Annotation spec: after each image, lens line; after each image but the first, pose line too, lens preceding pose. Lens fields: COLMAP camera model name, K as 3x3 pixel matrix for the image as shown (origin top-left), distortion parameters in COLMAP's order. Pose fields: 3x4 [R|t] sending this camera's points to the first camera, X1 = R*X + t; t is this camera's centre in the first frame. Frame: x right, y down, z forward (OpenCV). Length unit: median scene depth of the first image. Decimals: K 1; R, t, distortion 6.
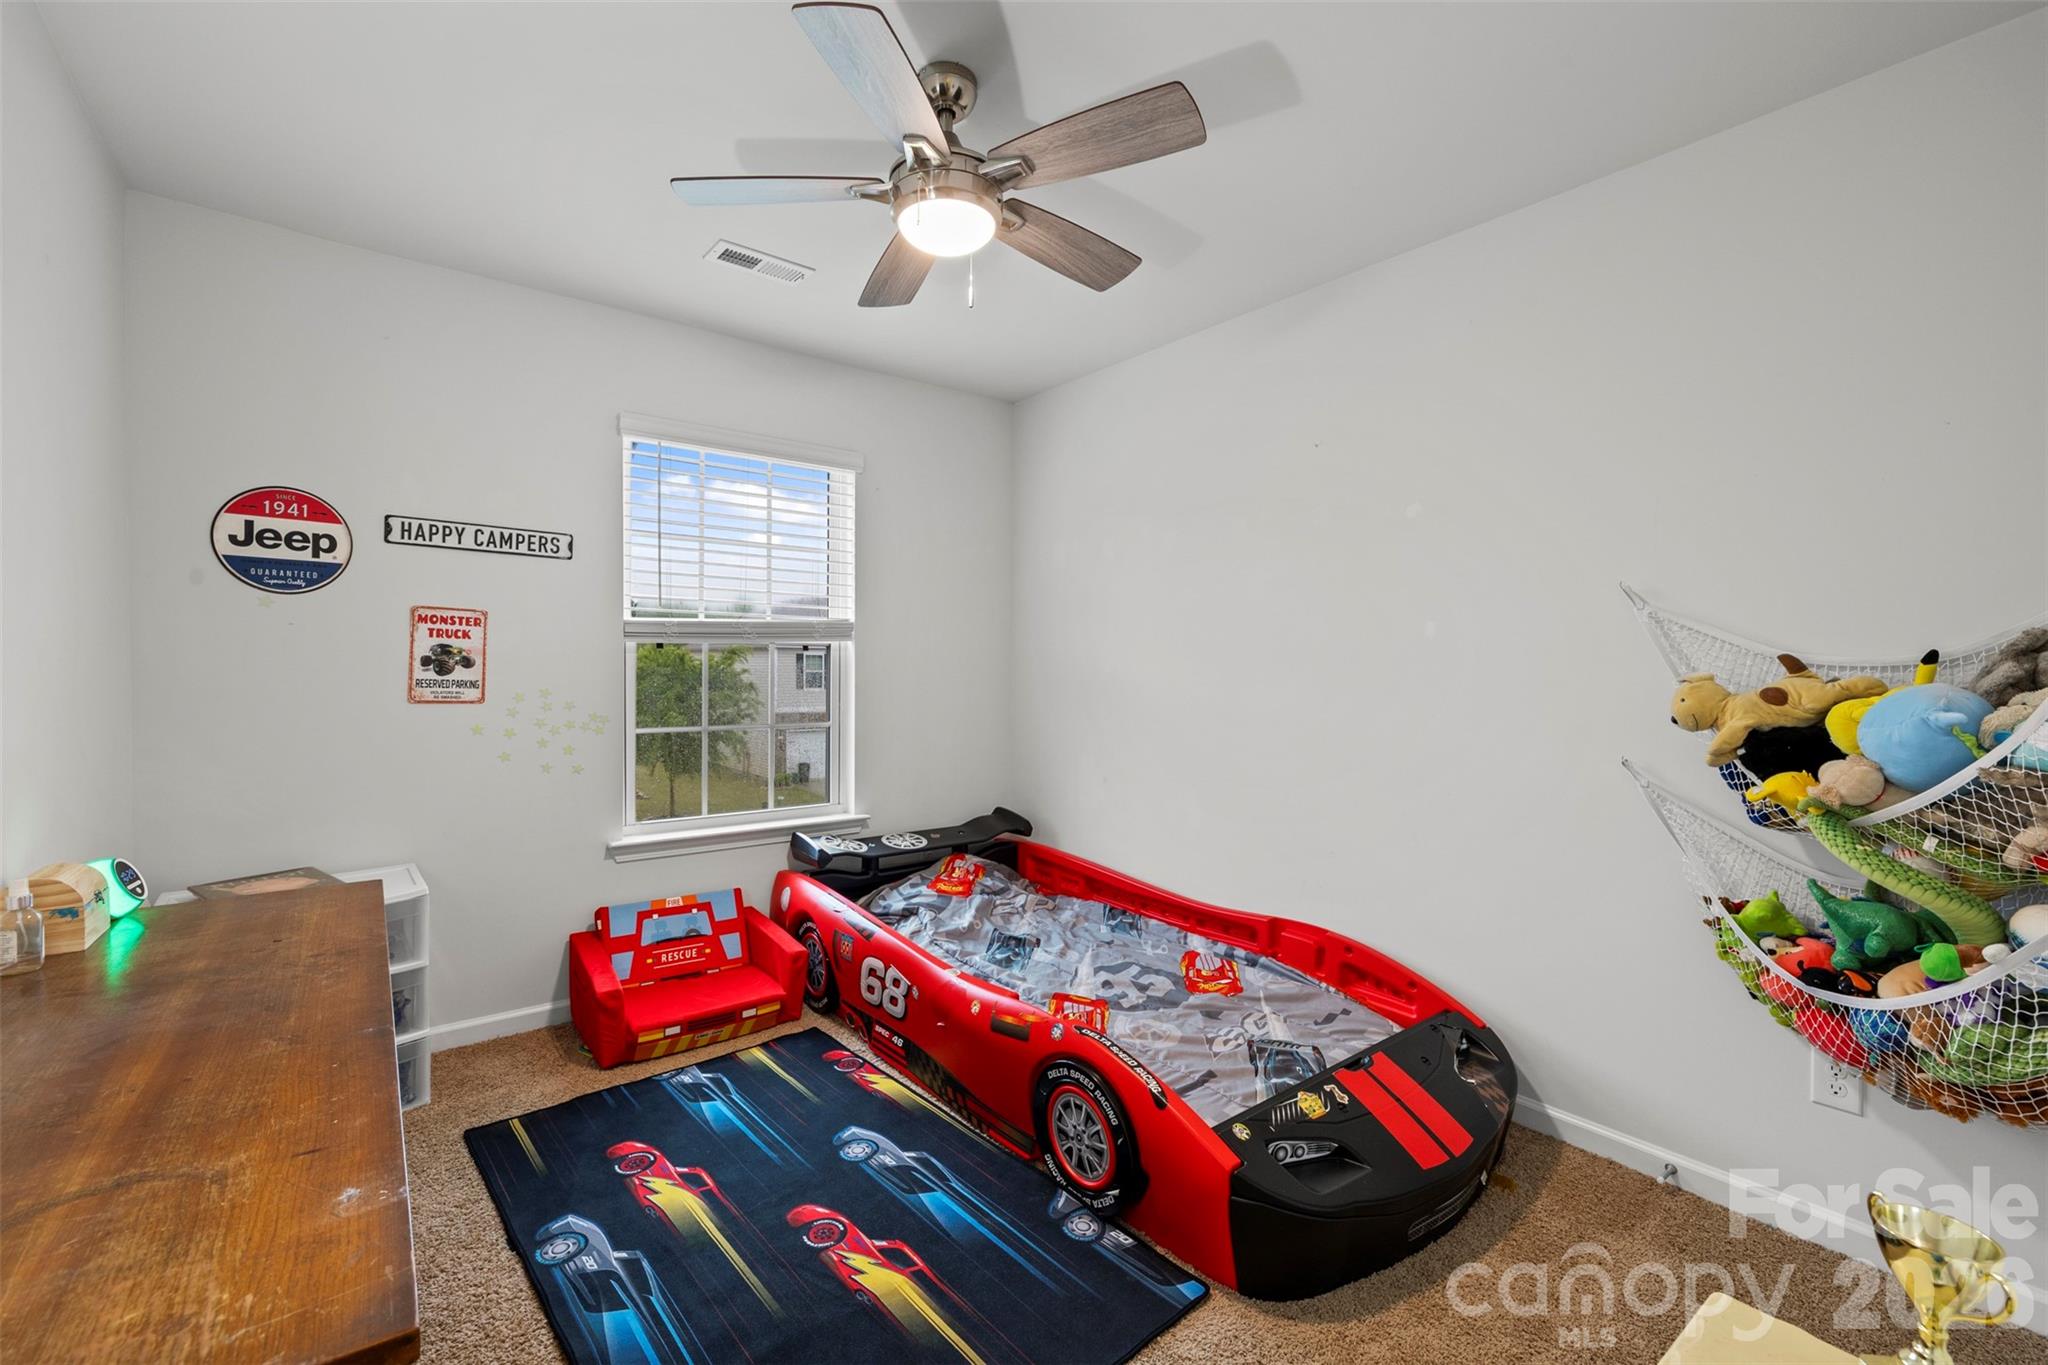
lens RADIAL K [[863.4, 0, 1028.5], [0, 863.4, 677.7], [0, 0, 1]] dist [-0.003734, -0.000254]
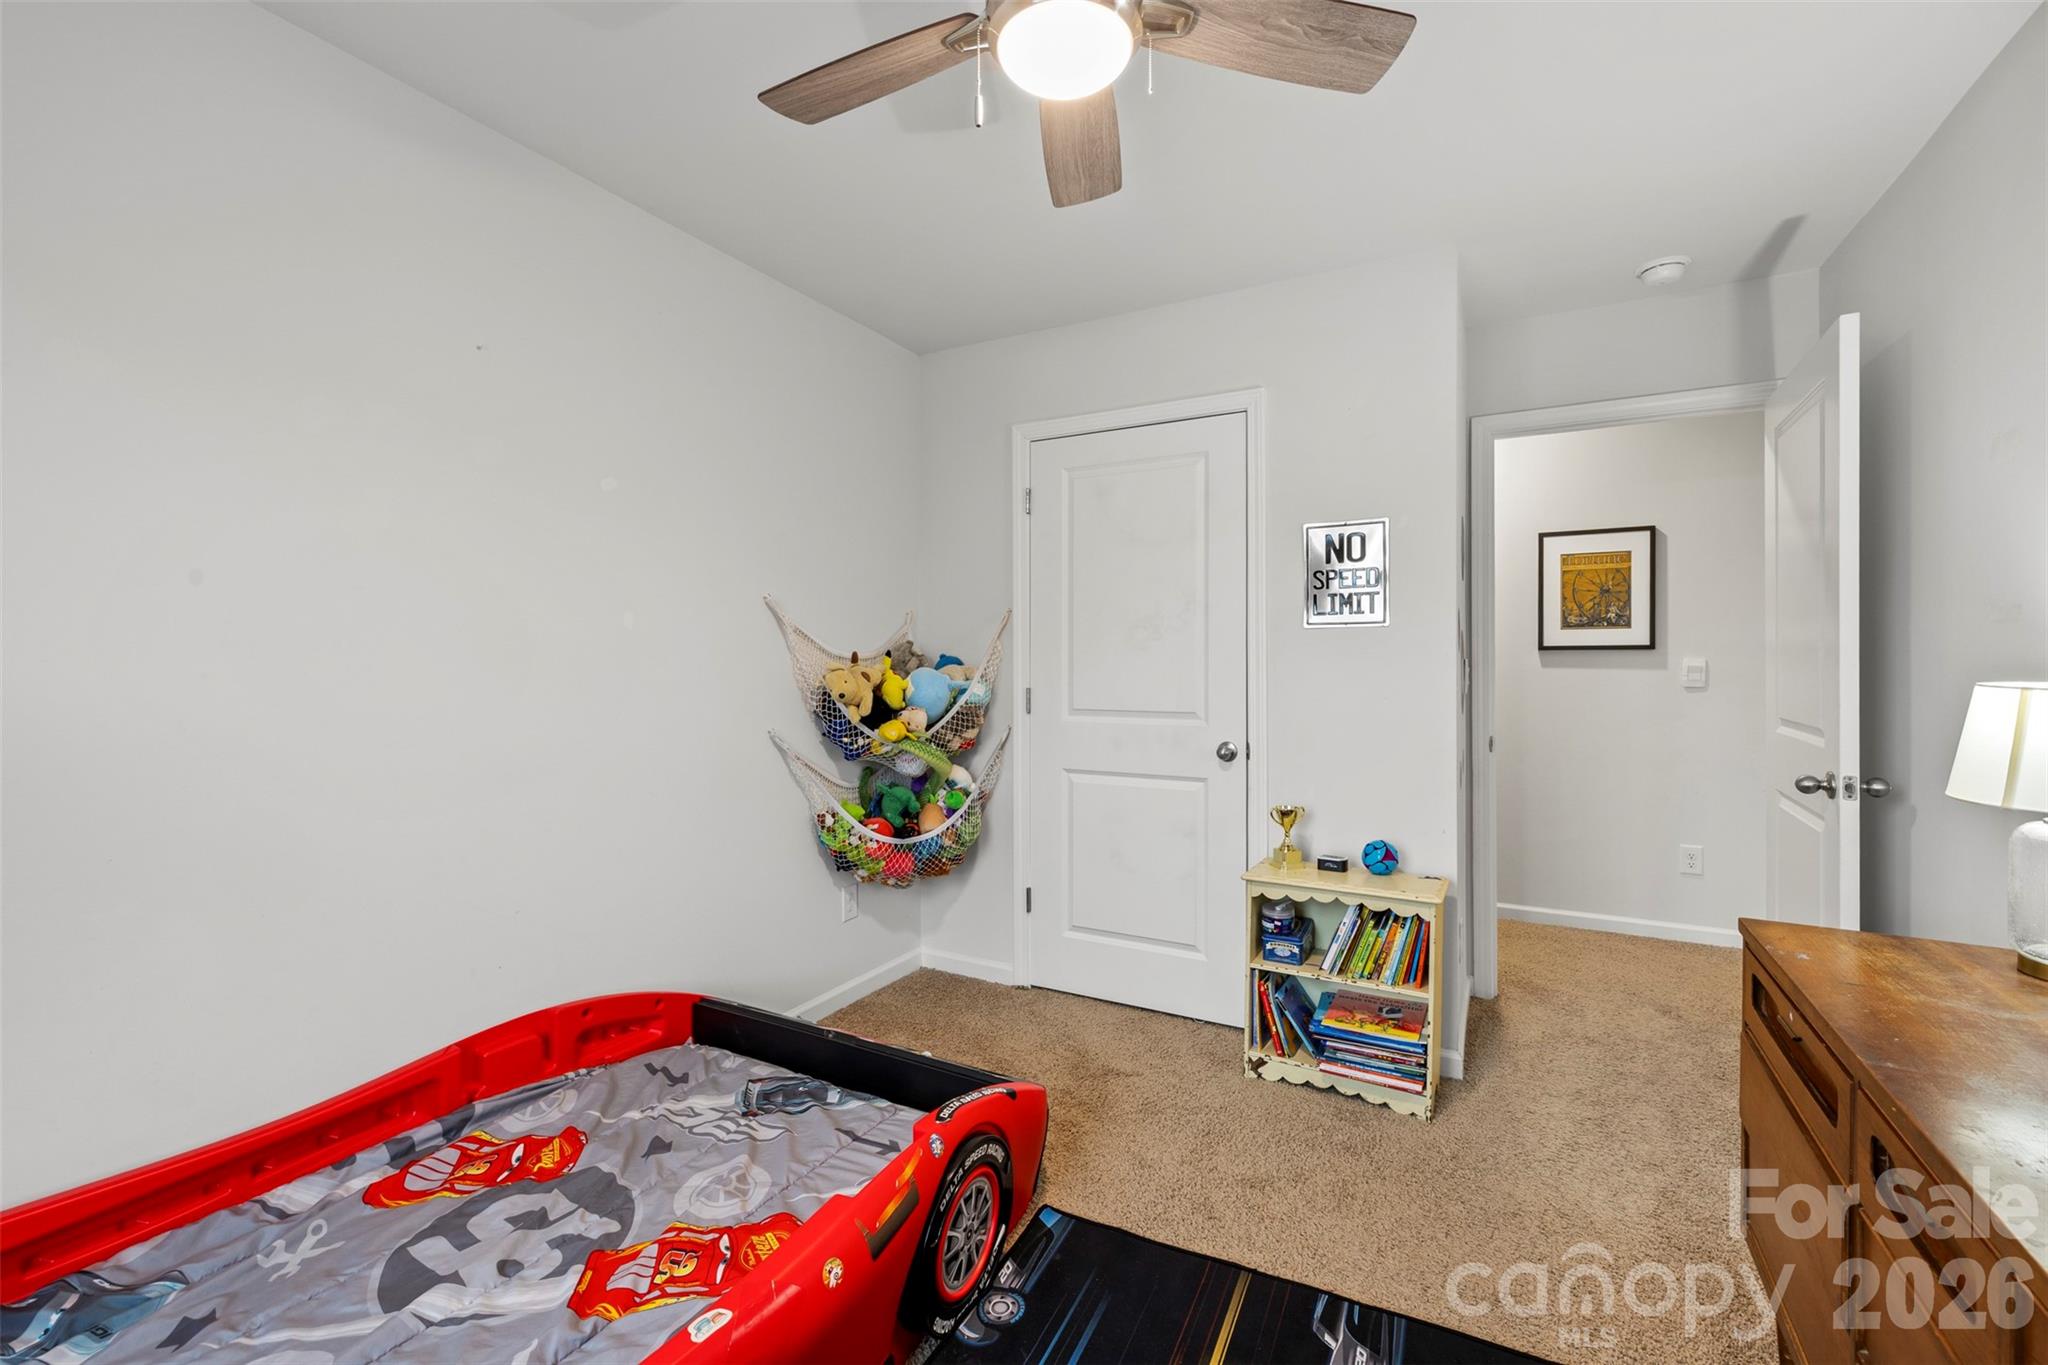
lens RADIAL K [[863.4, 0, 1023.9], [0, 863.4, 668.1], [0, 0, 1]] dist [-0.003734, -0.000254]
pose [[-0.387556, -0.011008, 0.921780, -0.589134], [0.014988, 0.999721, 0.018240, -0.016429], [-0.921724, 0.020884, -0.387283, 1.040804]]
